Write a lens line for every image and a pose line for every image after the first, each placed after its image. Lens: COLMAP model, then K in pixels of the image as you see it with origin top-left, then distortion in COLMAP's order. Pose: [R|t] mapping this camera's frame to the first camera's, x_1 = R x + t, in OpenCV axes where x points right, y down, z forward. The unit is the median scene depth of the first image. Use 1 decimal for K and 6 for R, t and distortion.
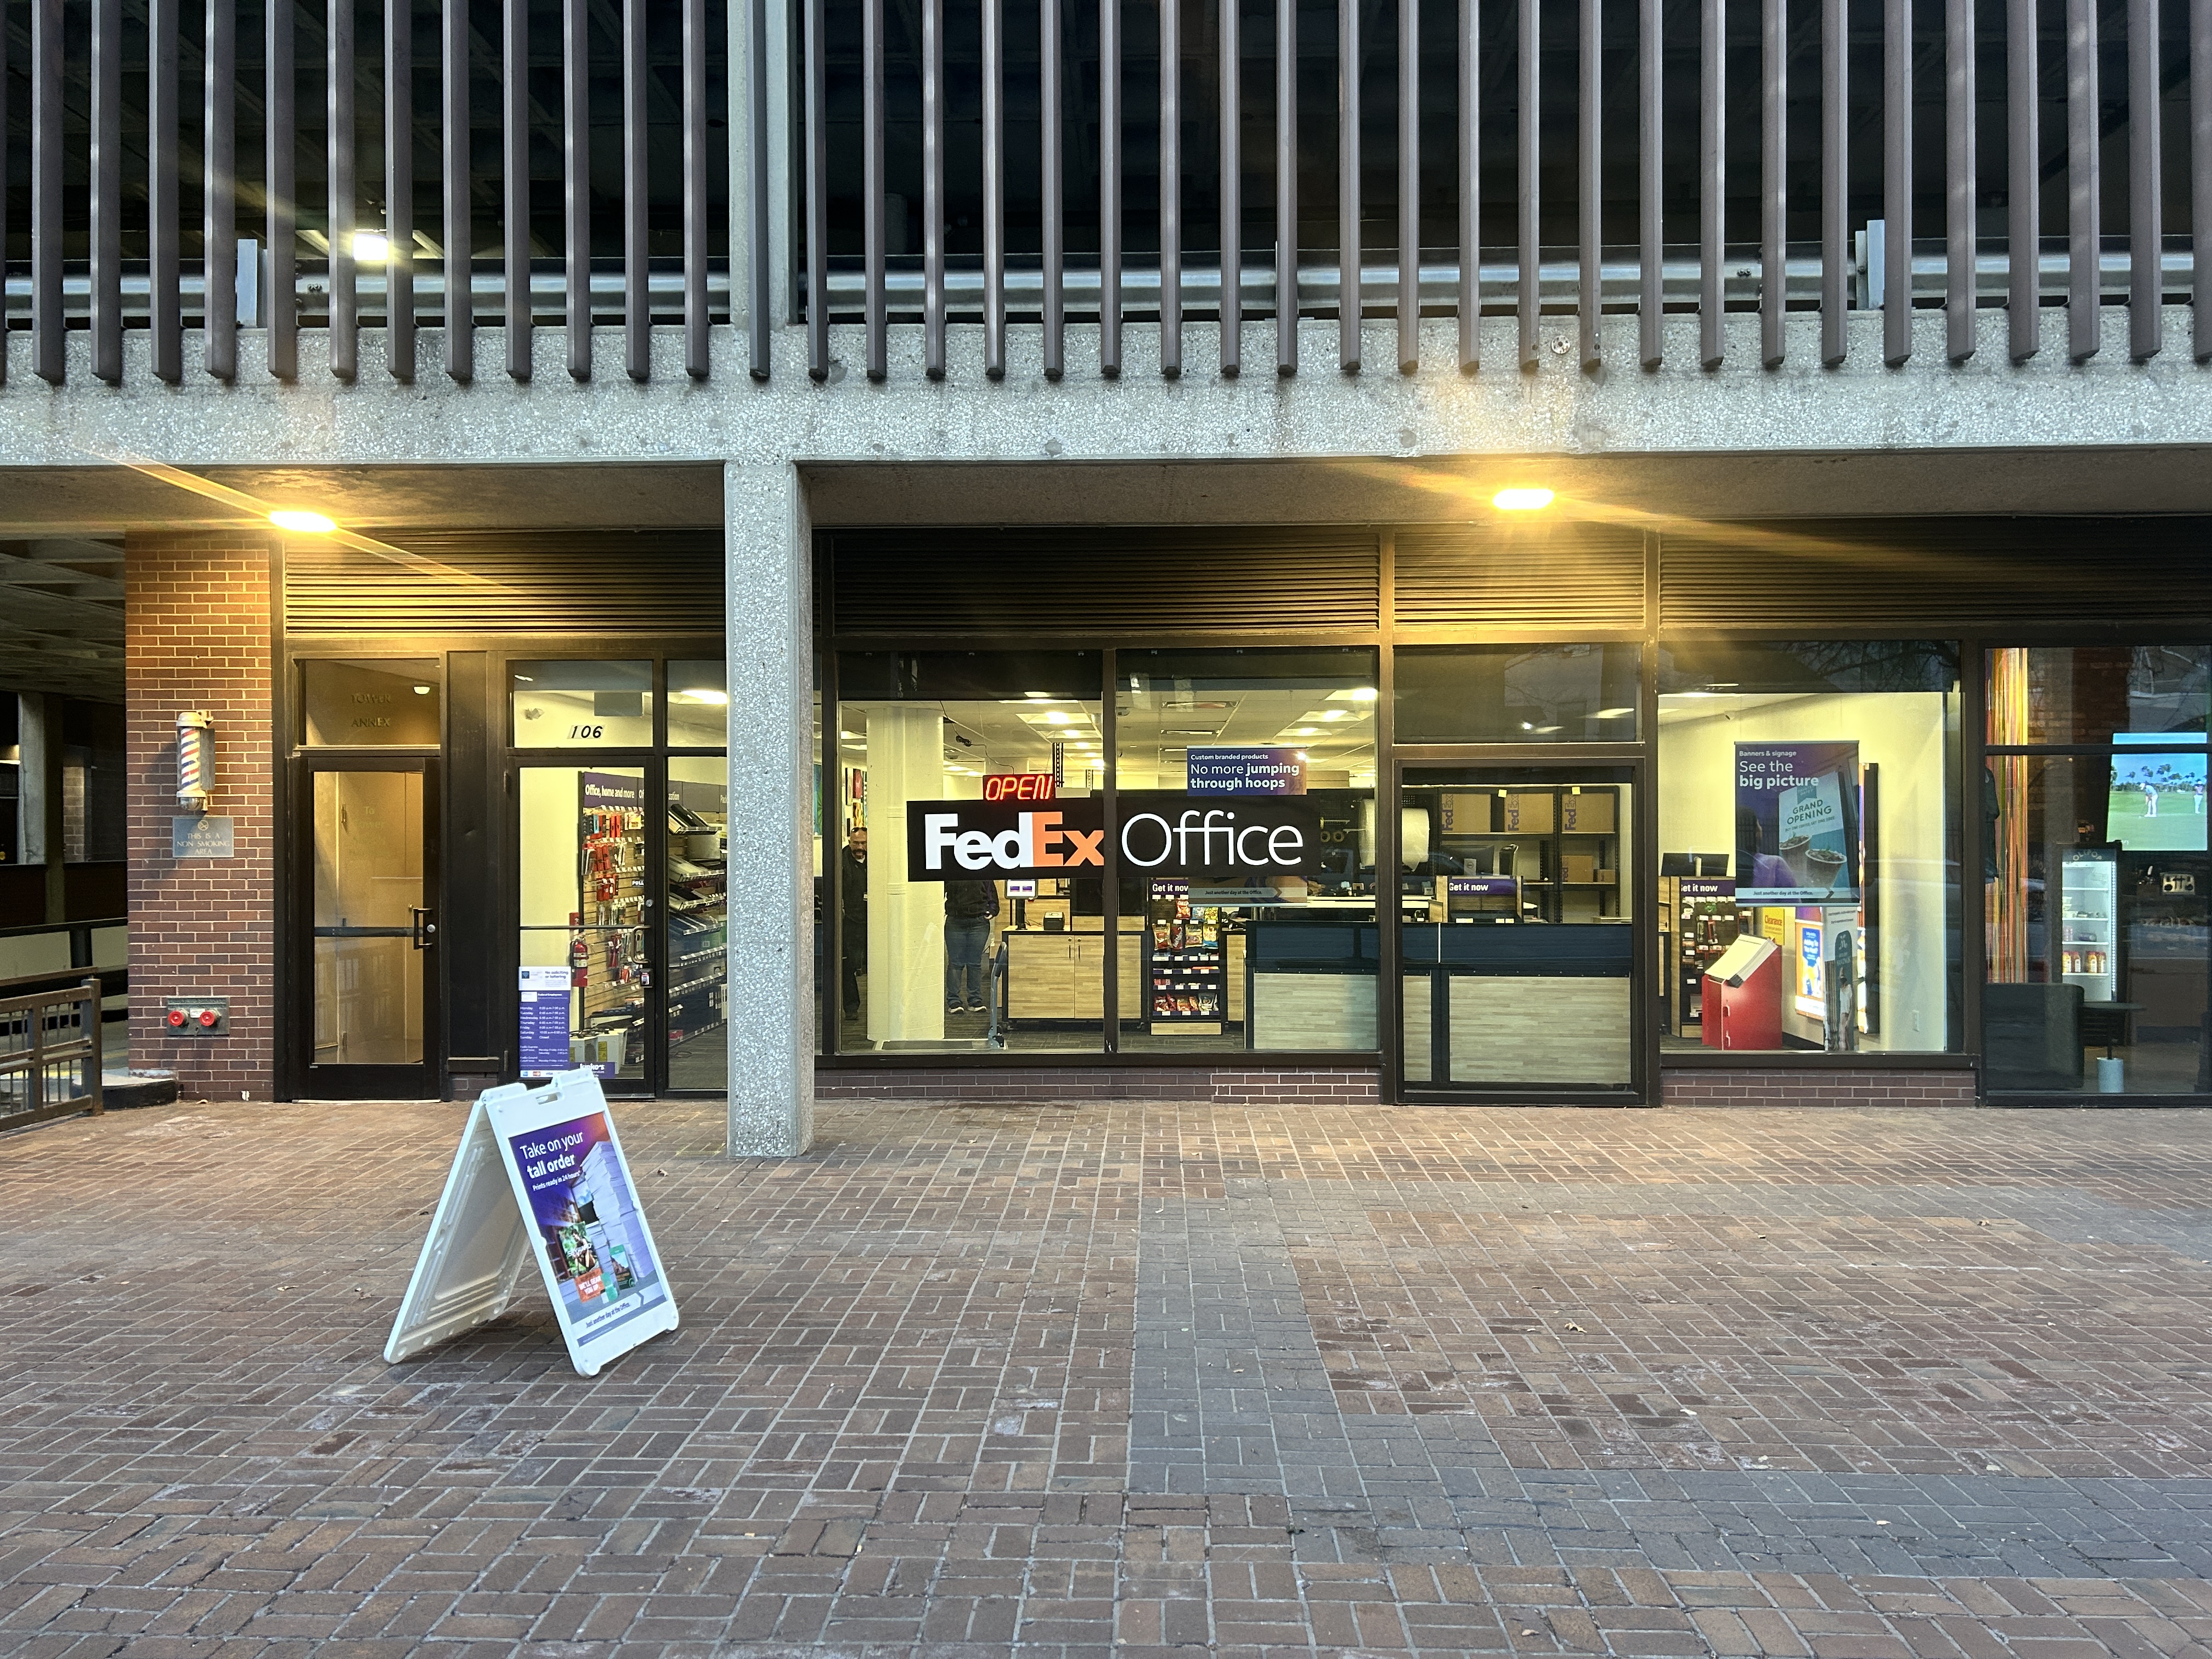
lens RADIAL K [[1585.3, 0, 1106.0], [0, 1585.3, 829.5], [0, 0, 1]] dist [0.087949, -0.104965]
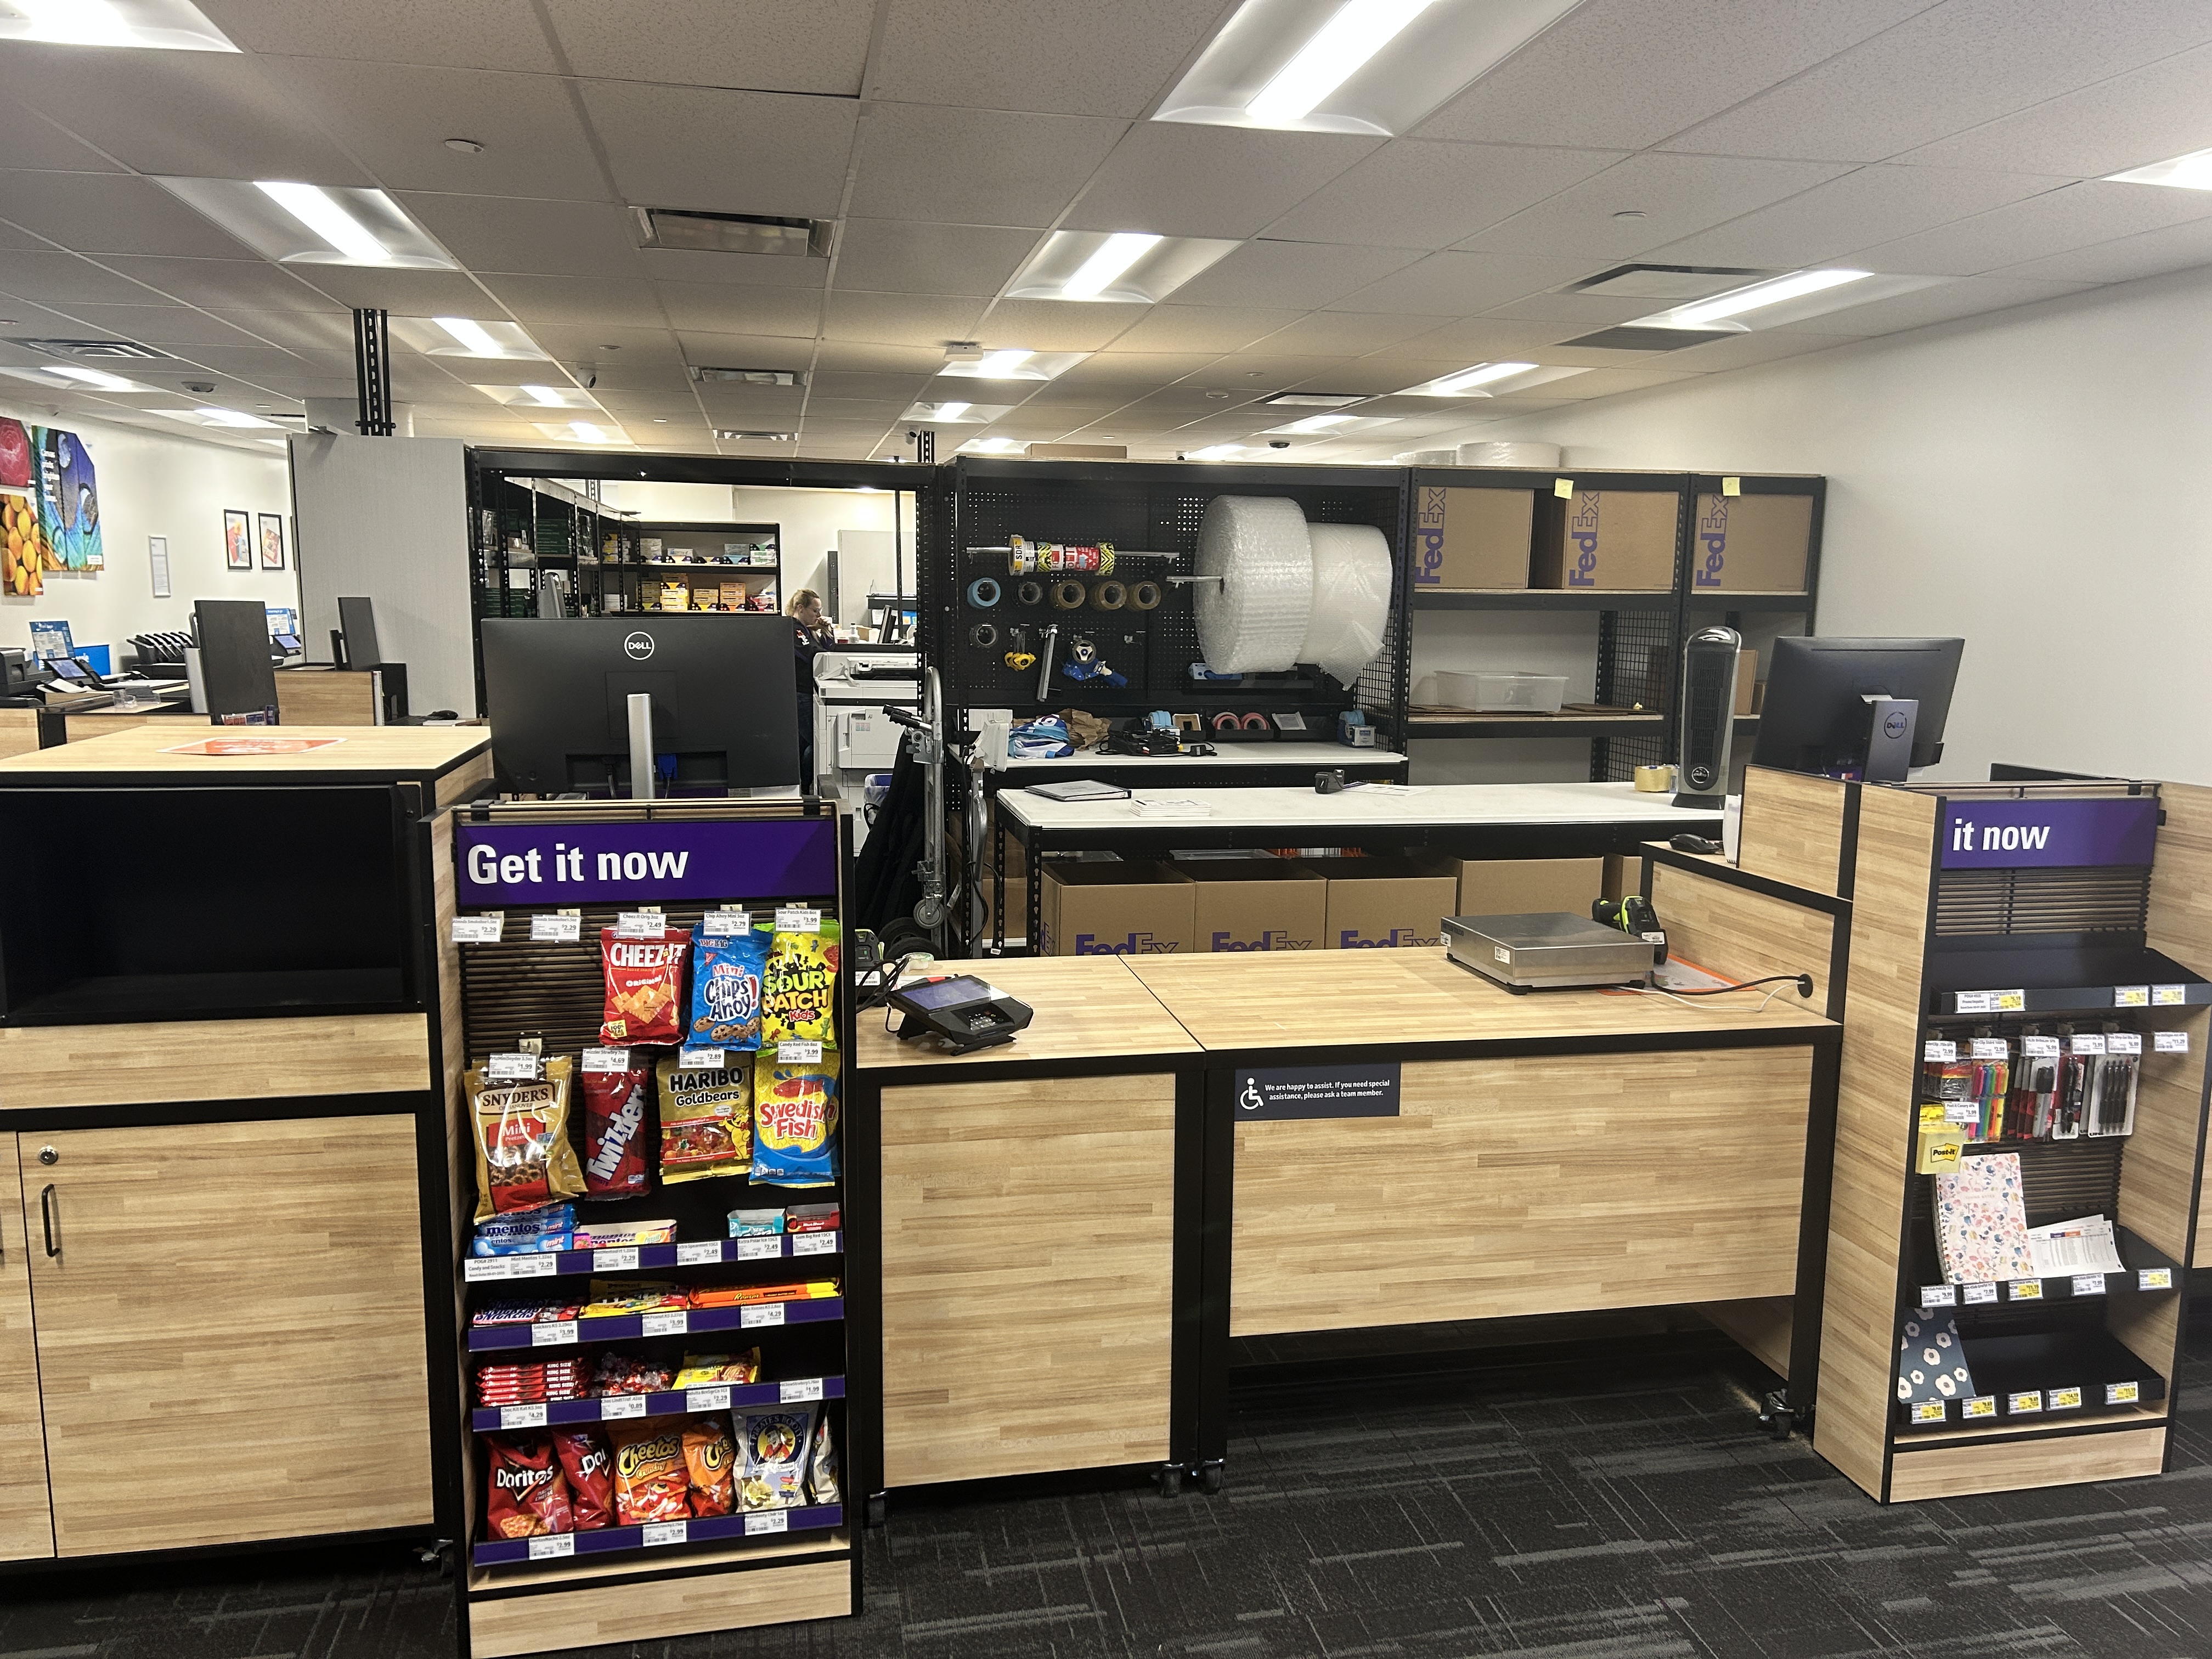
lens RADIAL K [[1585.3, 0, 1106.0], [0, 1585.3, 829.5], [0, 0, 1]] dist [0.087949, -0.104965]
pose [[0.971294, -0.018816, 0.237137, 0.057597], [-0.017449, 0.988546, 0.149908, 0.003822], [-0.237241, -0.149743, 0.959840, 0.814943]]
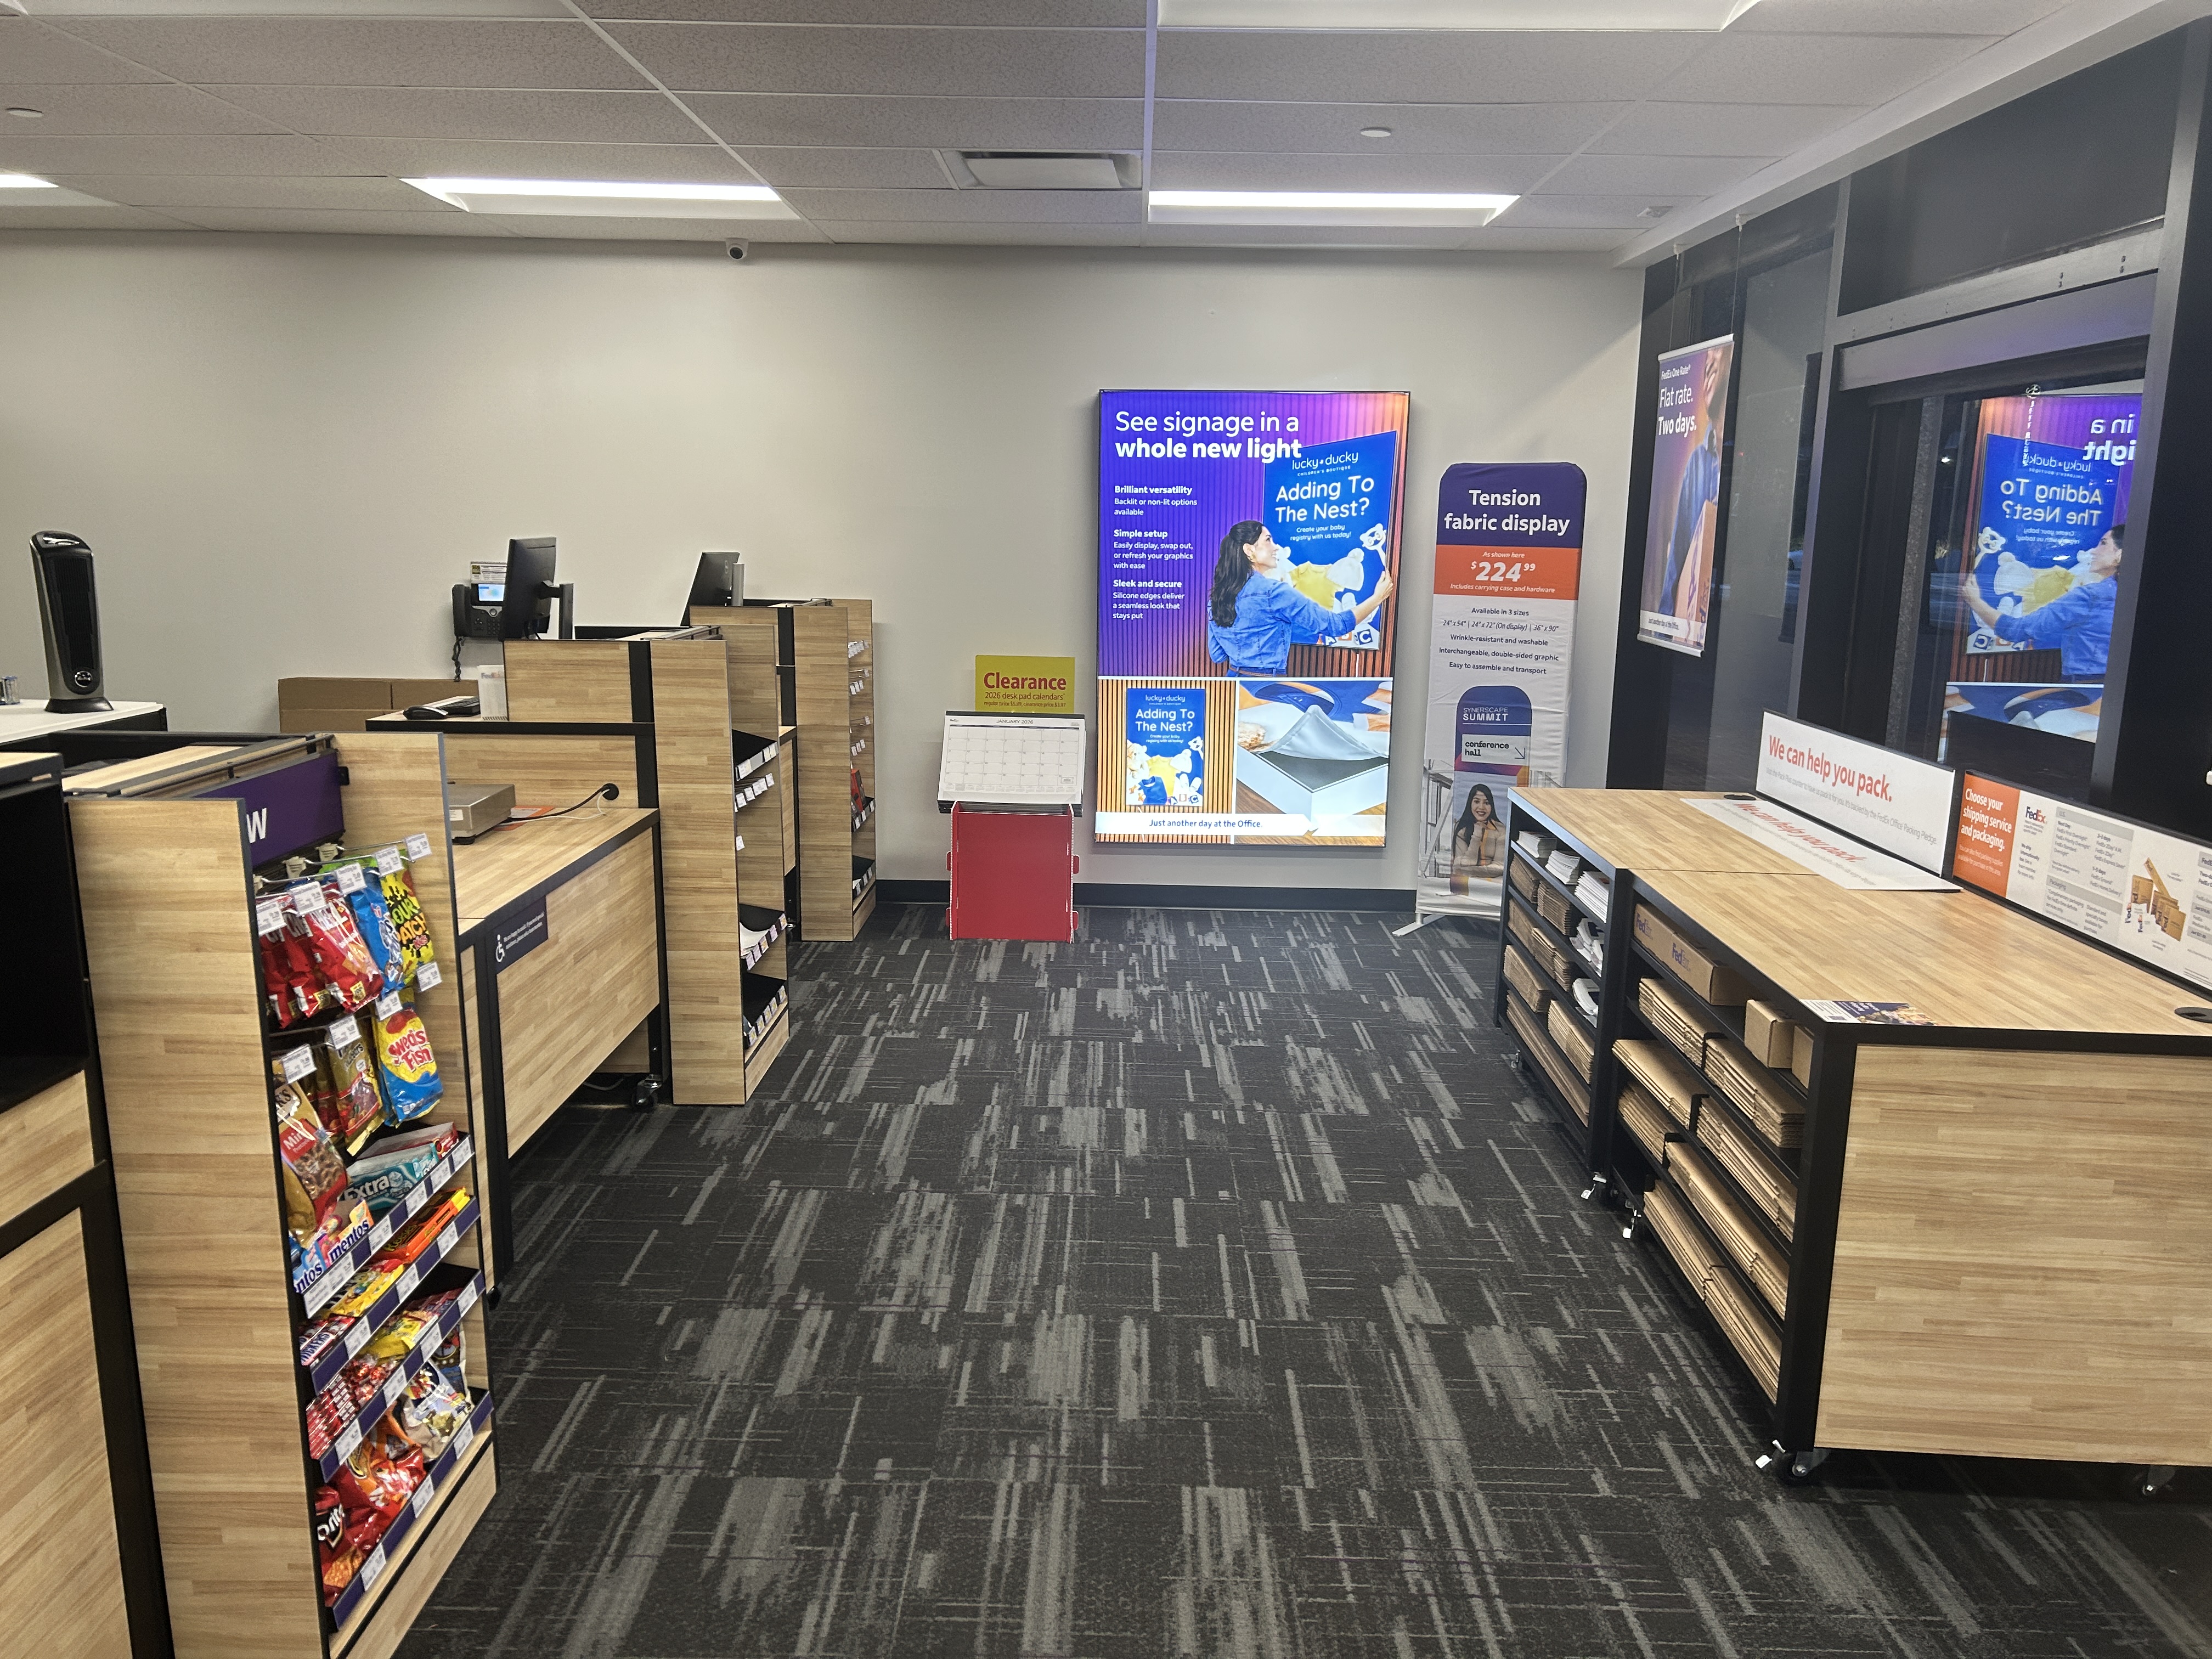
lens RADIAL K [[1585.3, 0, 1106.0], [0, 1585.3, 829.5], [0, 0, 1]] dist [0.087949, -0.104965]
pose [[-0.015036, -0.189567, 0.981753, -0.115389], [-0.017688, 0.981760, 0.189298, 0.004301], [-0.999730, -0.014519, -0.018115, 0.922597]]
